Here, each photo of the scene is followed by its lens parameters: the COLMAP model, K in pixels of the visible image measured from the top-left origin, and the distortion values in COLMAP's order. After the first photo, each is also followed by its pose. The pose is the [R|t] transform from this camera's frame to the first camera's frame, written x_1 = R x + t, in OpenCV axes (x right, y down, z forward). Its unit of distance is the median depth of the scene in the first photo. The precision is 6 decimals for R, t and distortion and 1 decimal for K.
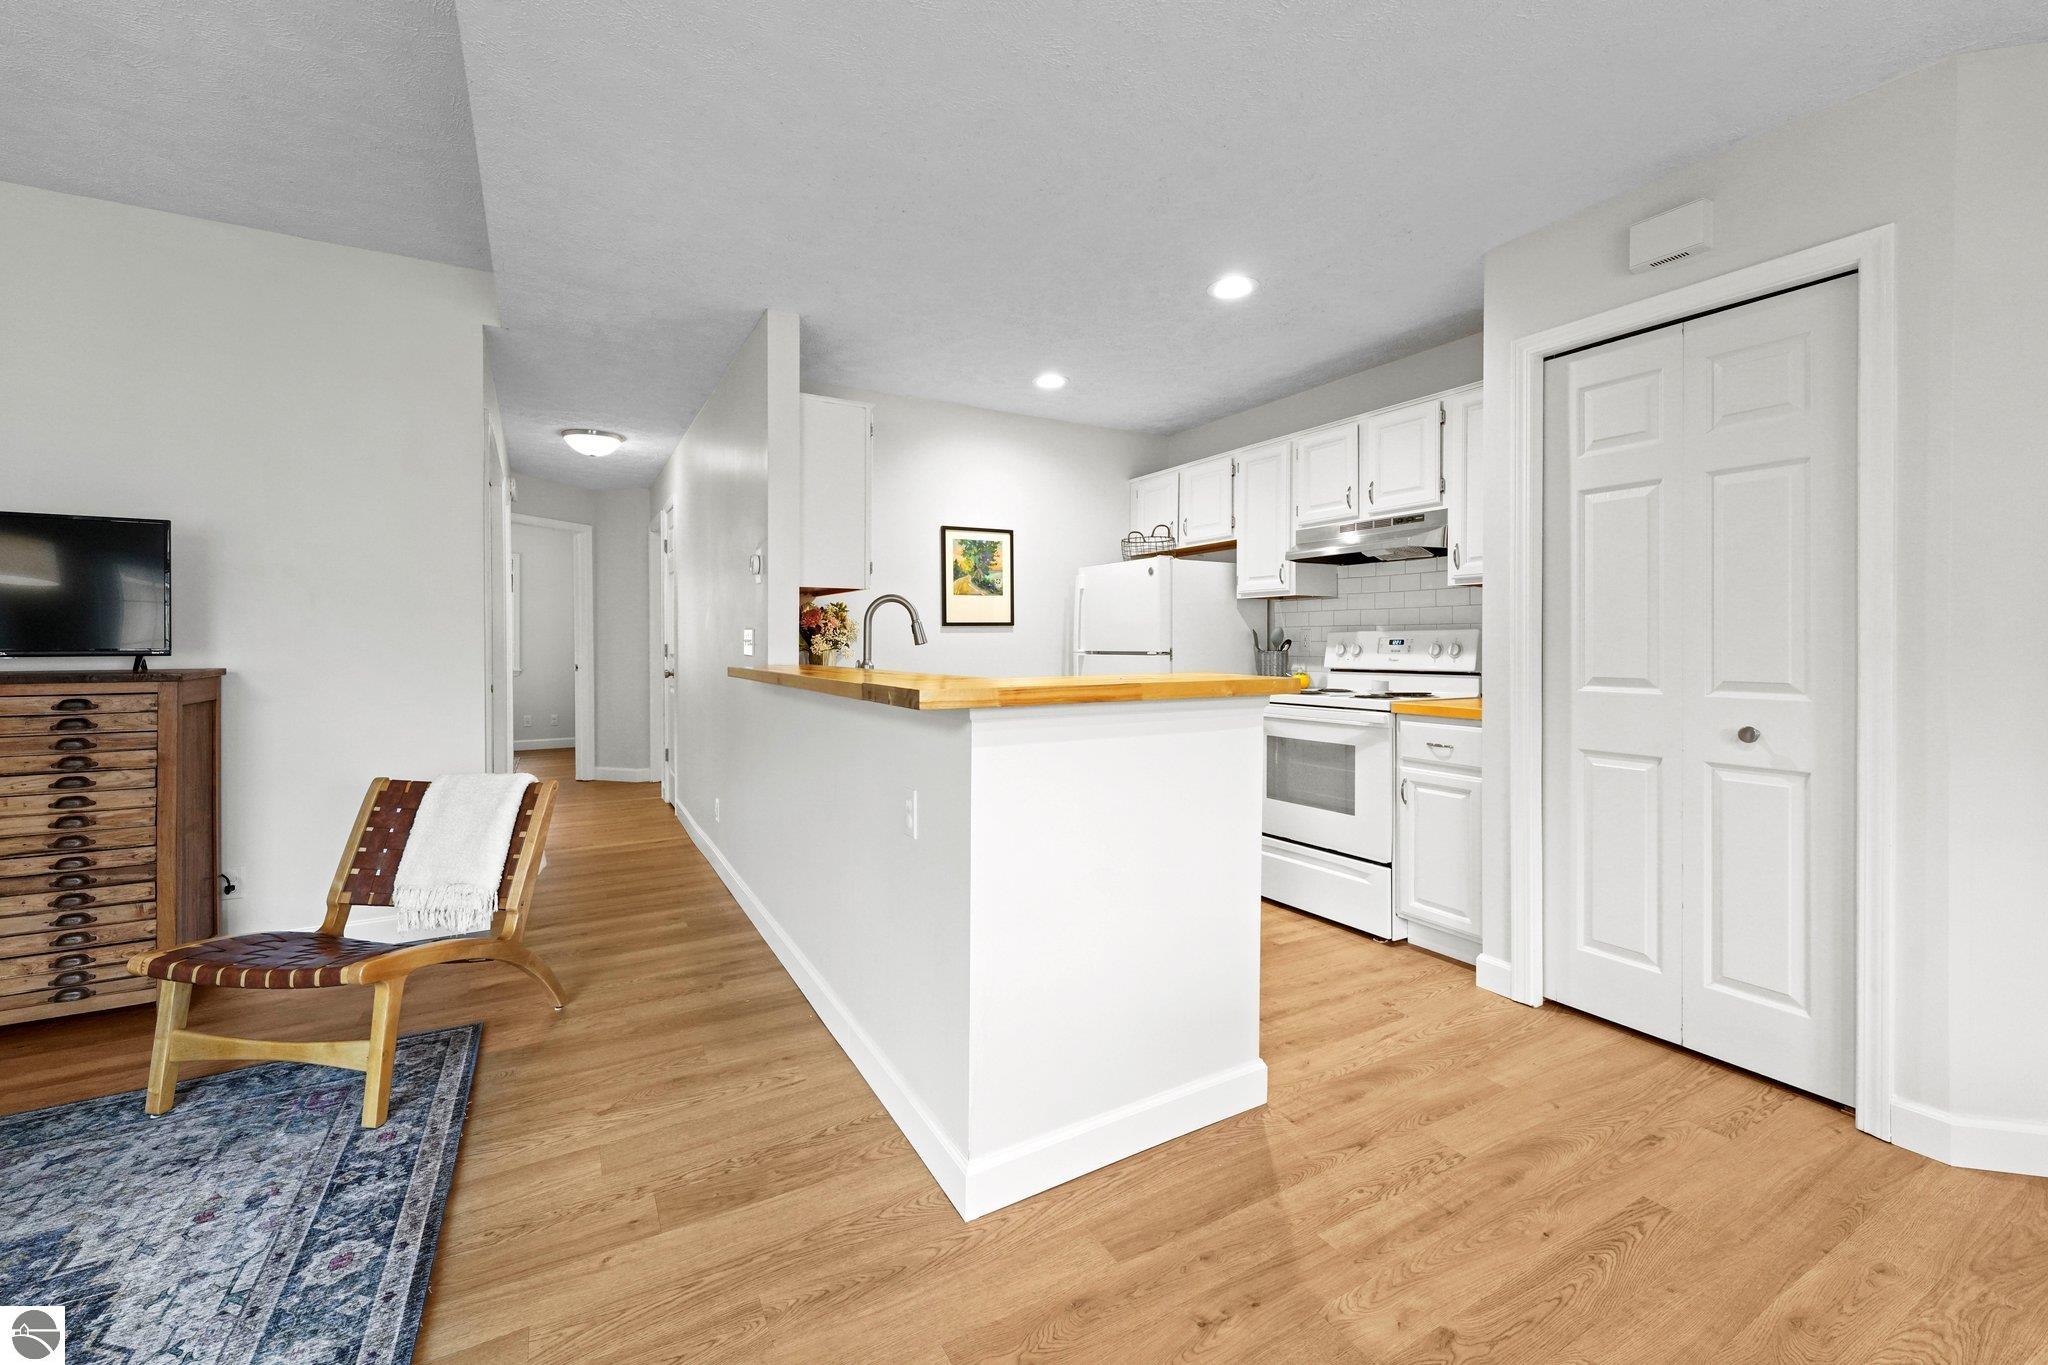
lens RADIAL K [[831.1, 0, 1025.2], [0, 831.1, 643.3], [0, 0, 1]] dist [0.007281, -0.001504]
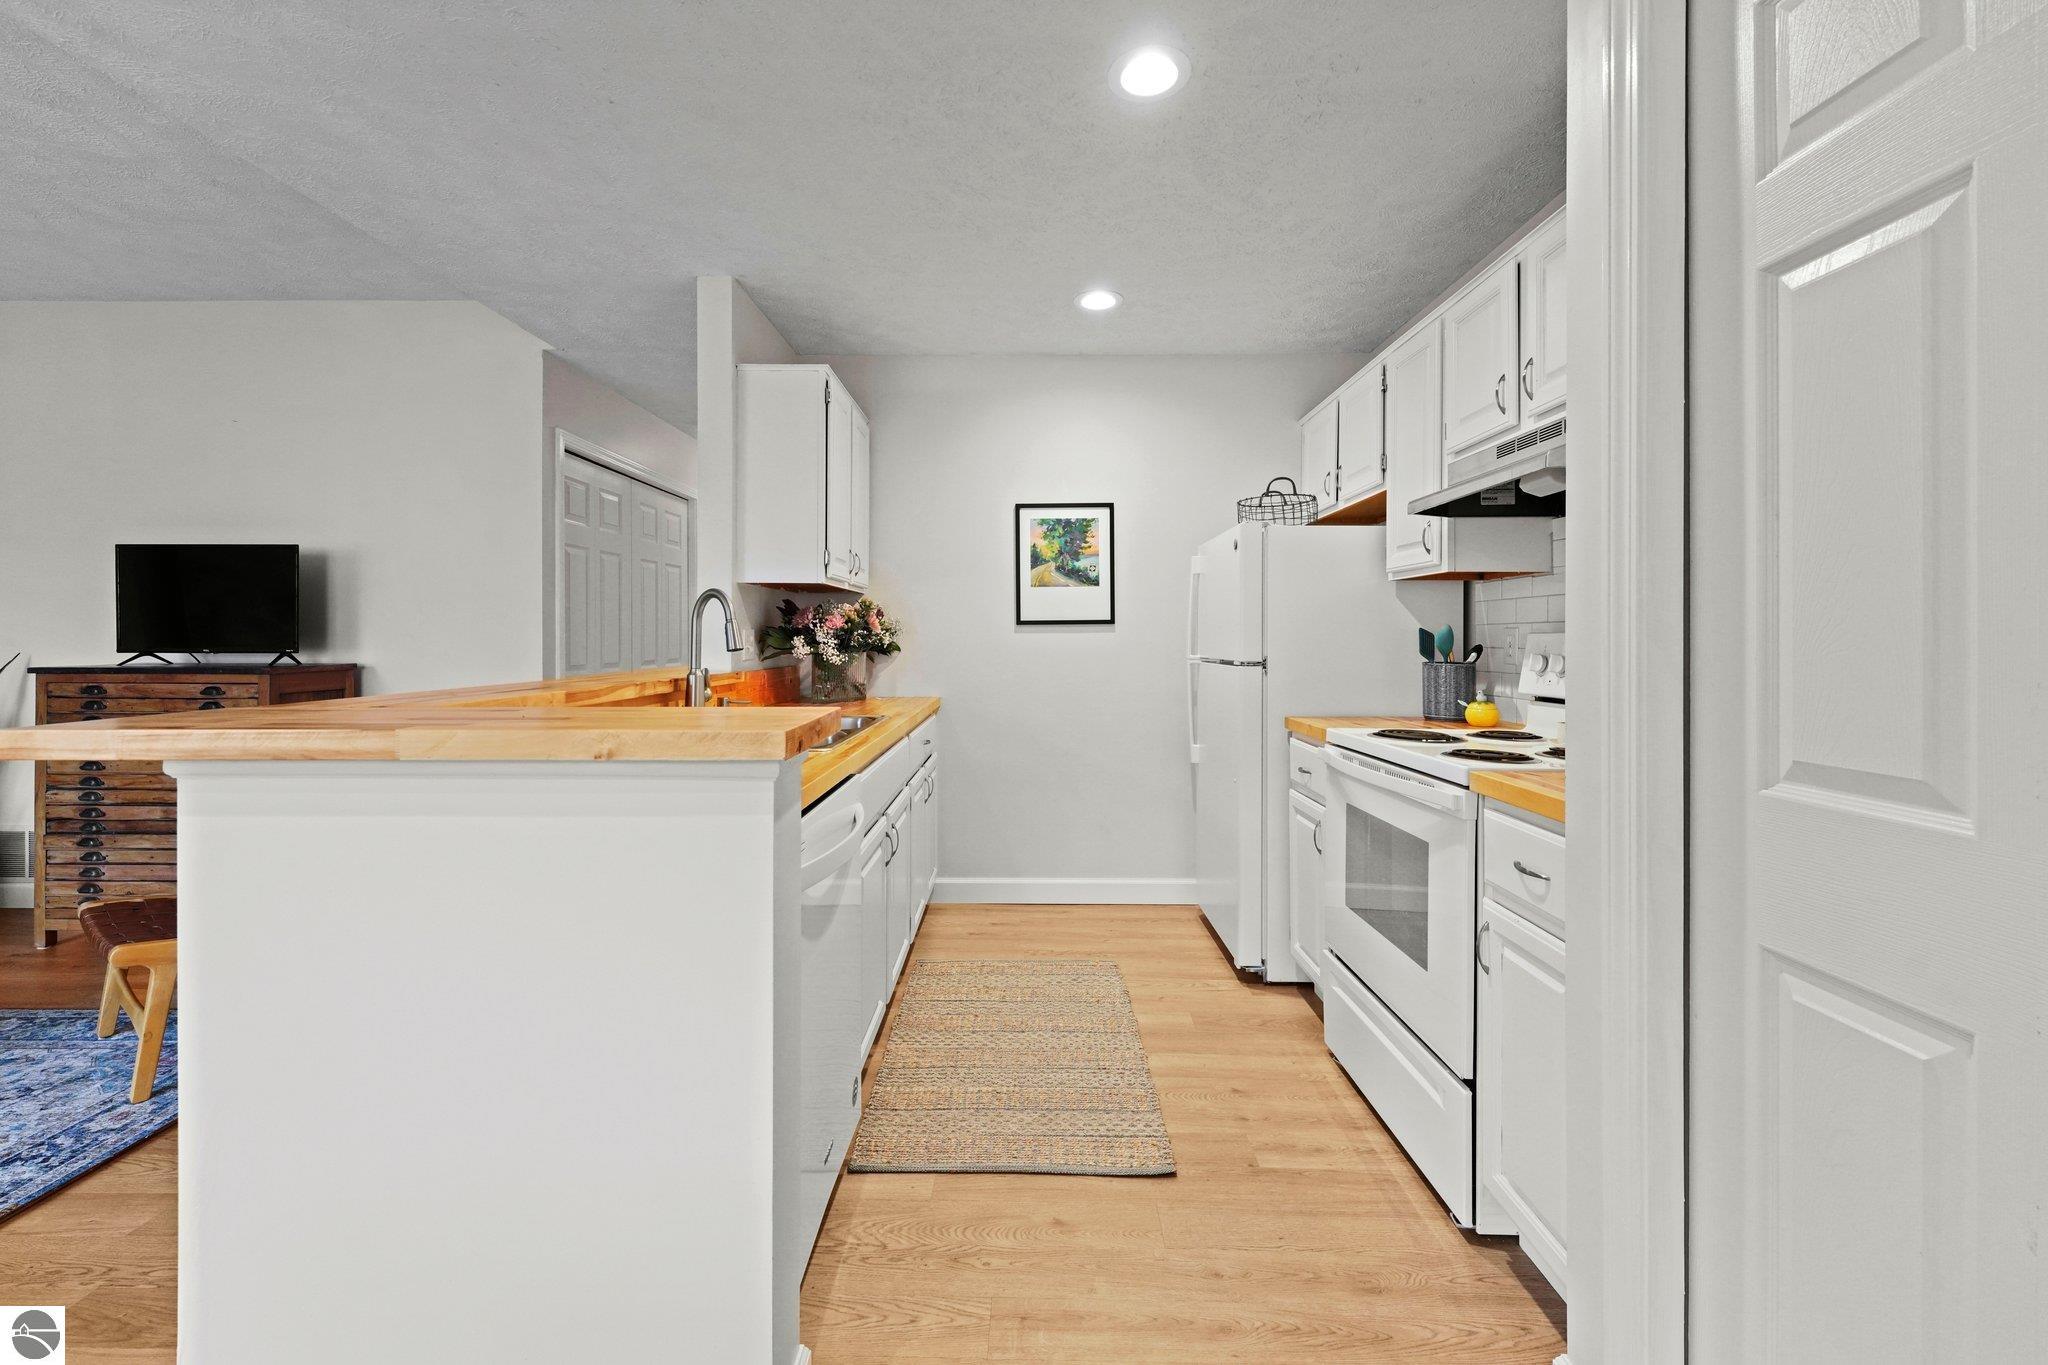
lens RADIAL K [[831.1, 0, 1018.2], [0, 831.1, 636.0], [0, 0, 1]] dist [0.007281, -0.001504]
pose [[0.862238, 0.002437, -0.506498, 0.578569], [-0.004820, 0.999983, -0.003394, -0.012274], [0.506481, 0.005368, 0.862234, 0.515619]]
